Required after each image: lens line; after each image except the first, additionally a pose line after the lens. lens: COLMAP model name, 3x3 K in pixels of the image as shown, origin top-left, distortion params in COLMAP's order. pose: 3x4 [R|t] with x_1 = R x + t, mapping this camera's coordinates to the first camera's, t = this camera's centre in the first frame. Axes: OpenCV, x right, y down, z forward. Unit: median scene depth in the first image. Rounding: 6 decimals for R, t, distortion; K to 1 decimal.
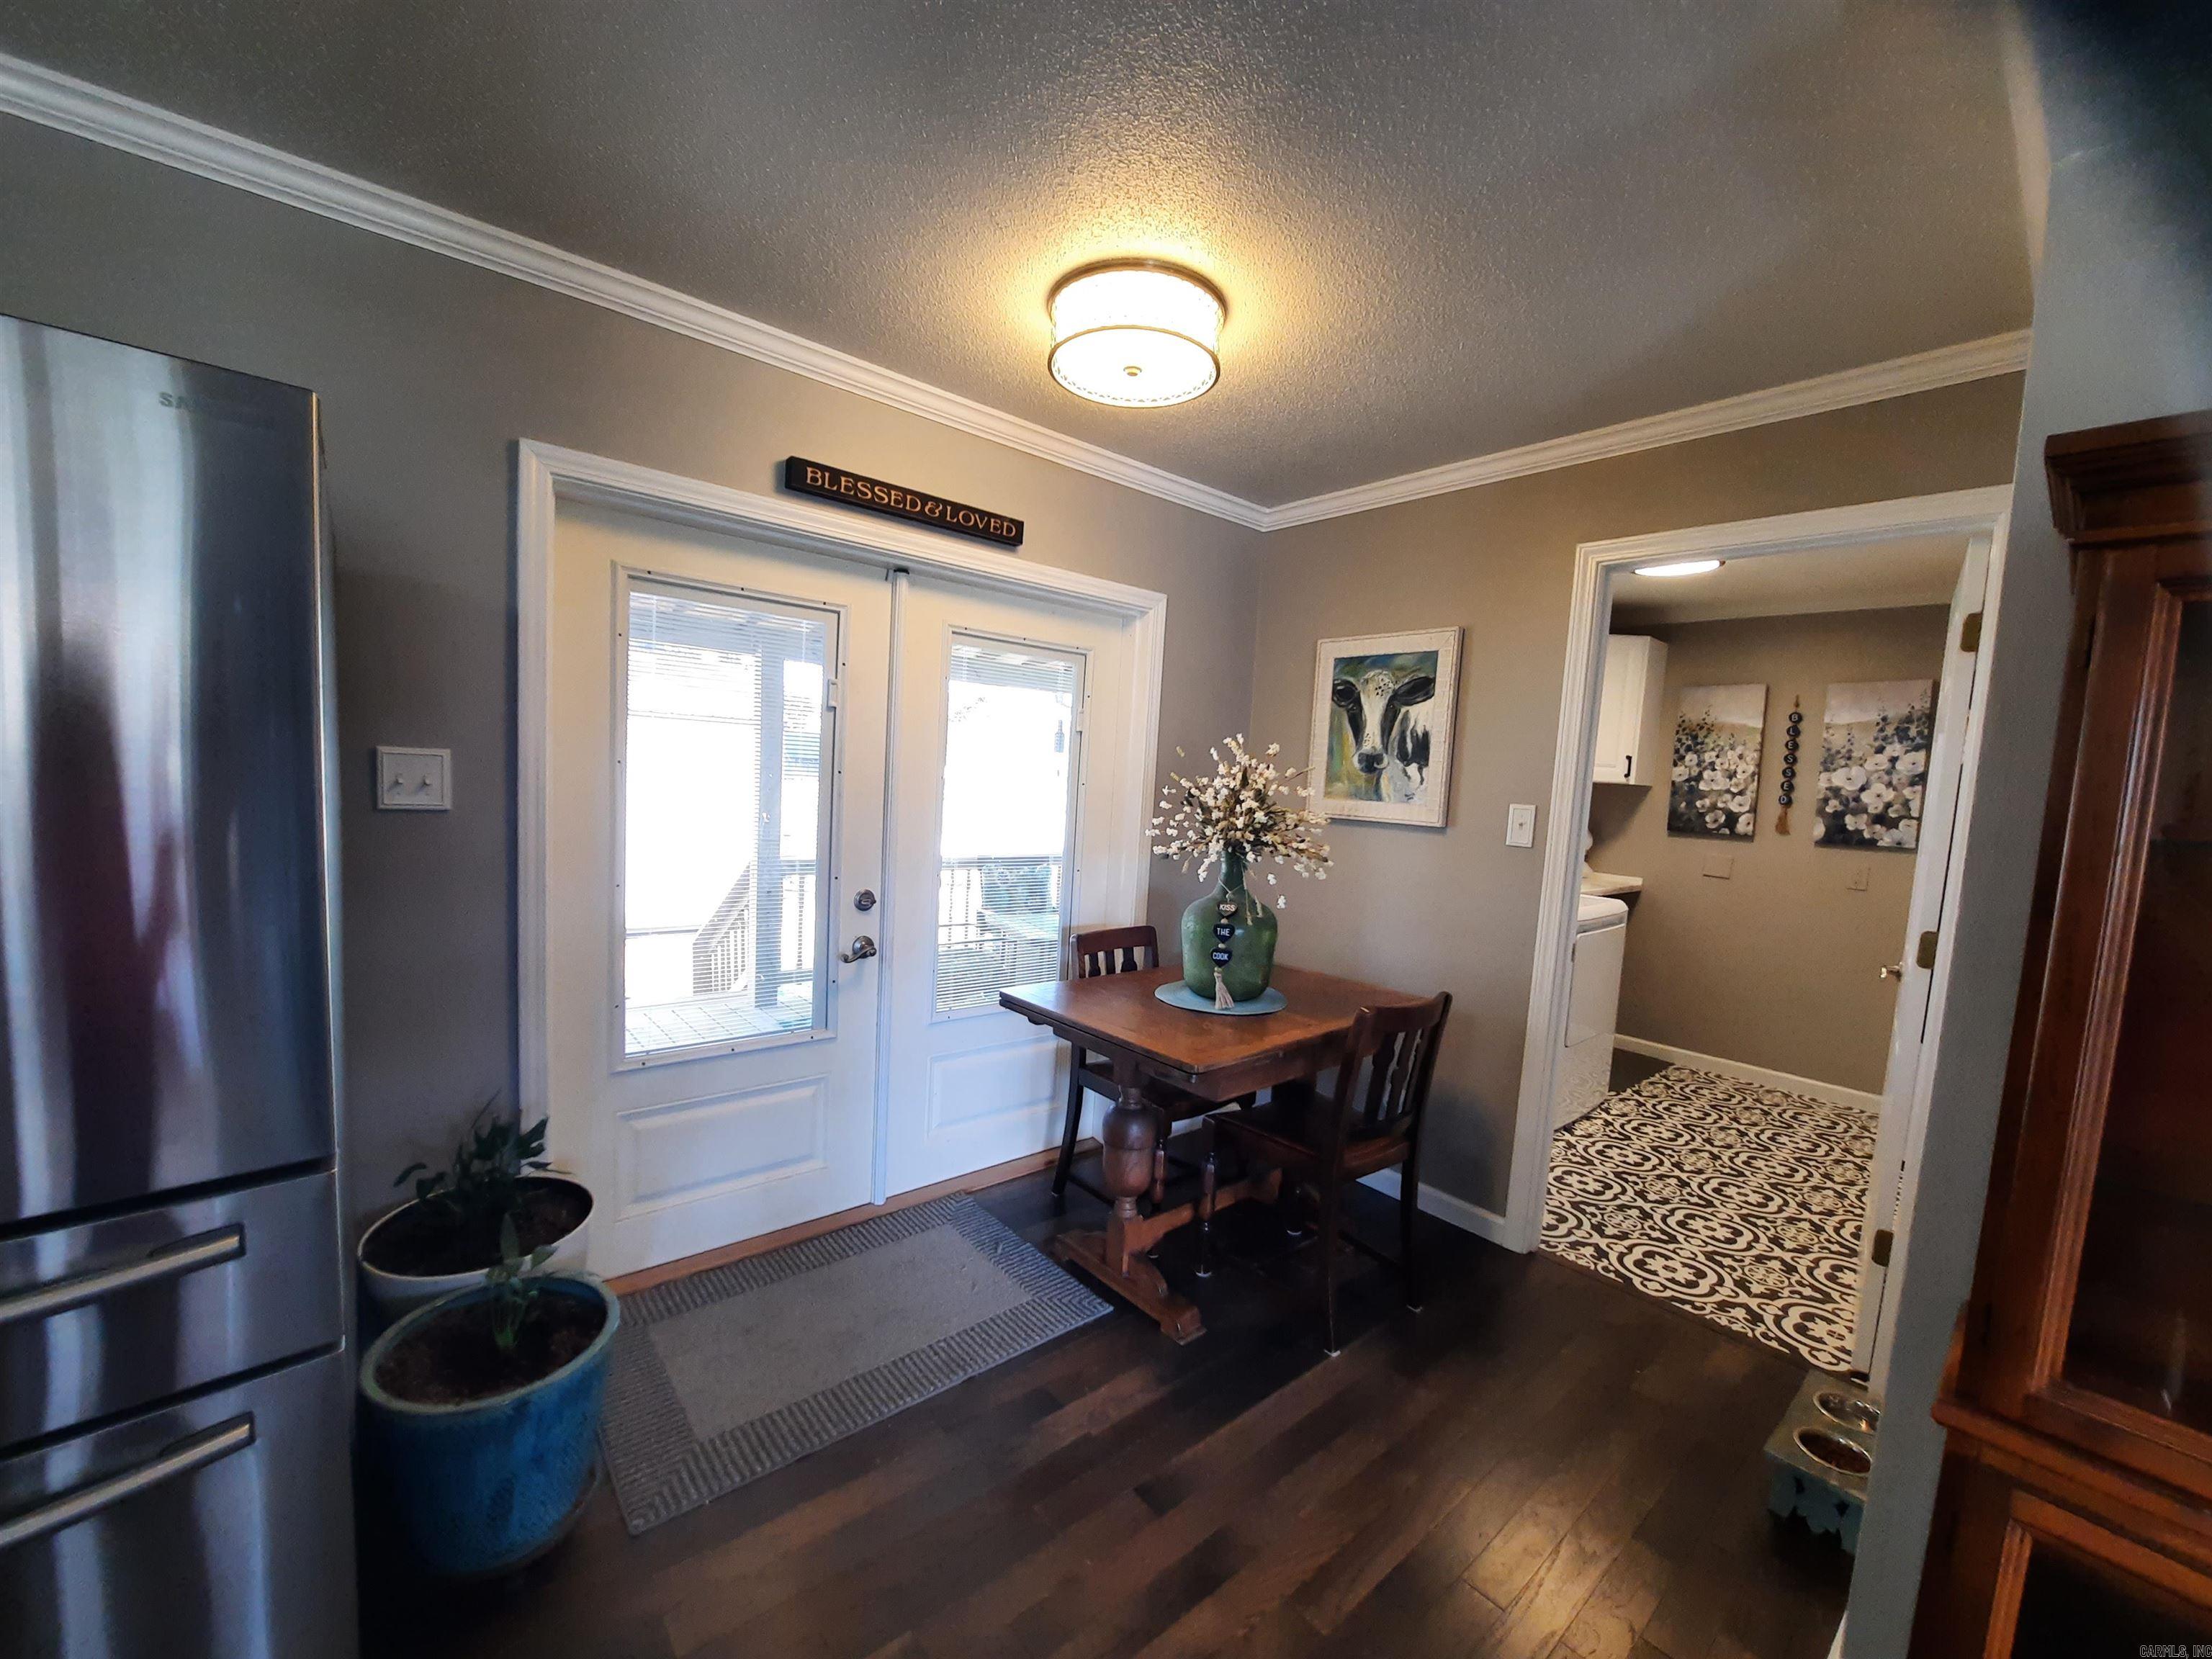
lens RADIAL K [[876.2, 0, 1092.7], [0, 876.2, 852.6], [0, 0, 1]] dist [-0.023208, 0.001082]
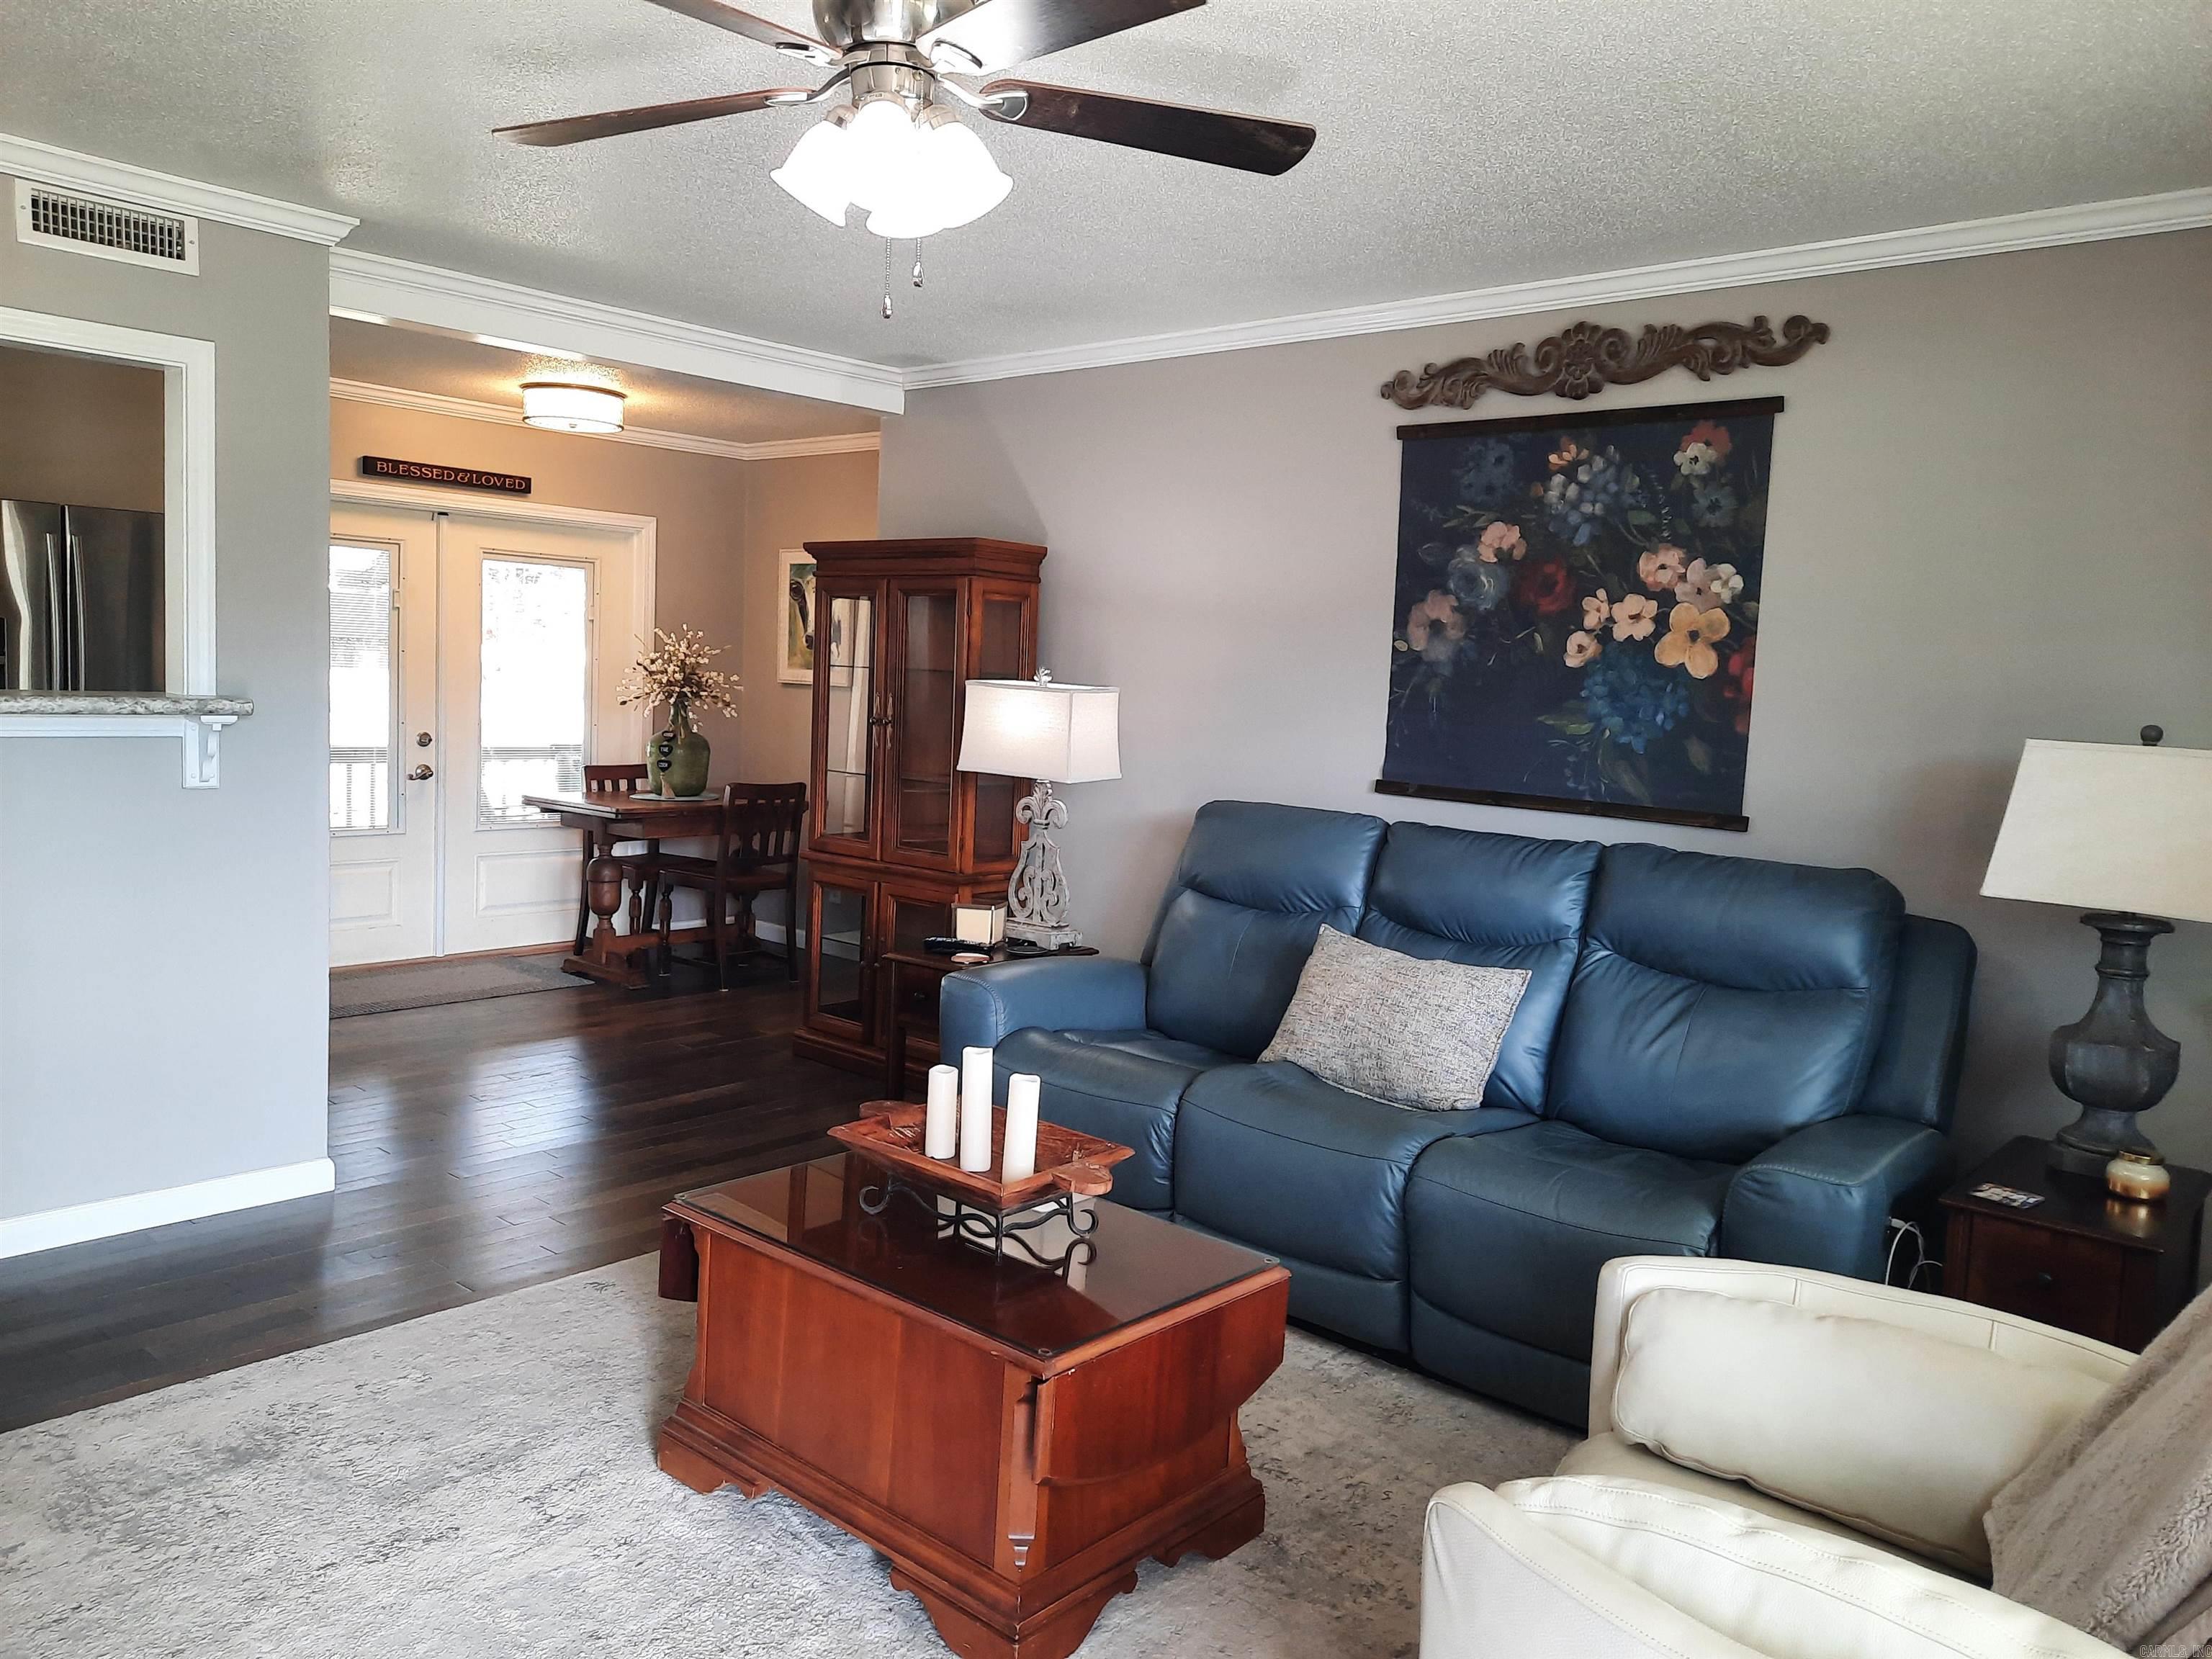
lens RADIAL K [[1611.8, 0, 1103.0], [0, 1611.8, 825.9], [0, 0, 1]] dist [0.045272, -0.036019]
pose [[0.989486, -0.024834, 0.142480, 0.447373], [0.023471, 0.999661, 0.011234, 0.186750], [-0.142710, -0.007772, 0.989734, -1.751447]]
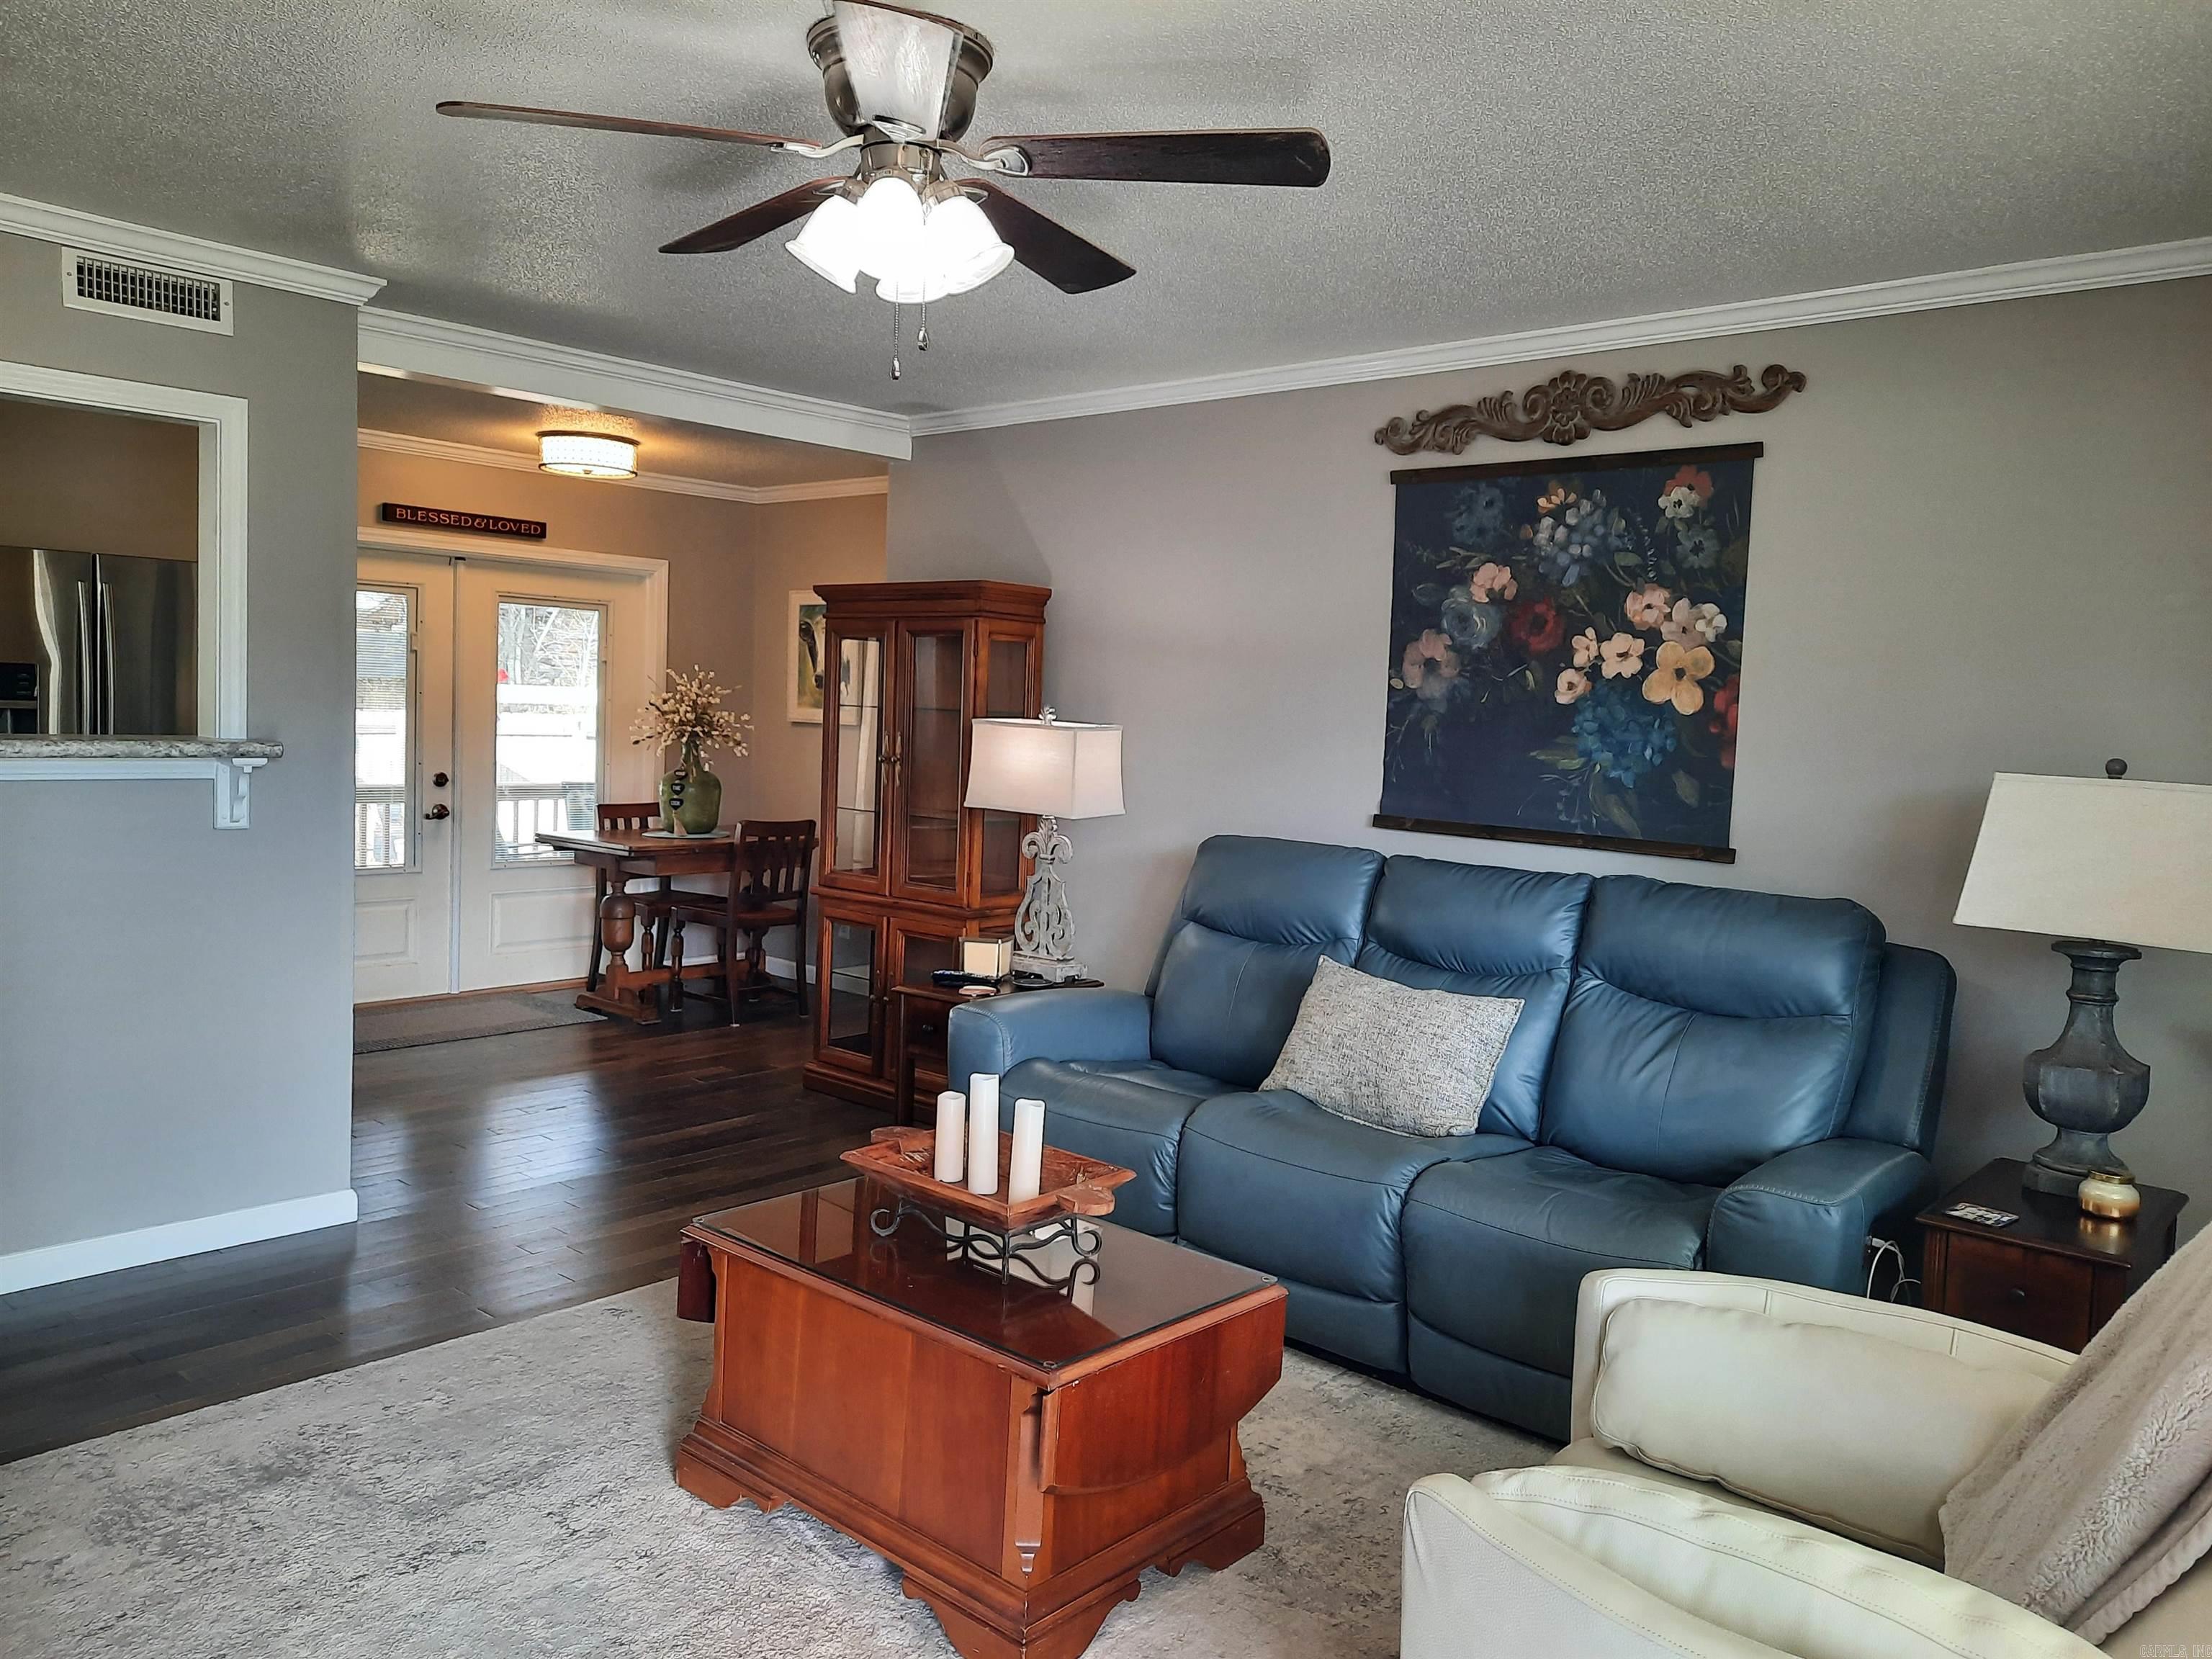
lens RADIAL K [[1611.8, 0, 1111.7], [0, 1611.8, 824.7], [0, 0, 1]] dist [0.045272, -0.036019]
pose [[0.989230, -0.026488, 0.143953, 0.445061], [0.028417, 0.999532, -0.011359, 0.187094], [-0.143585, 0.015328, 0.989519, -1.794807]]
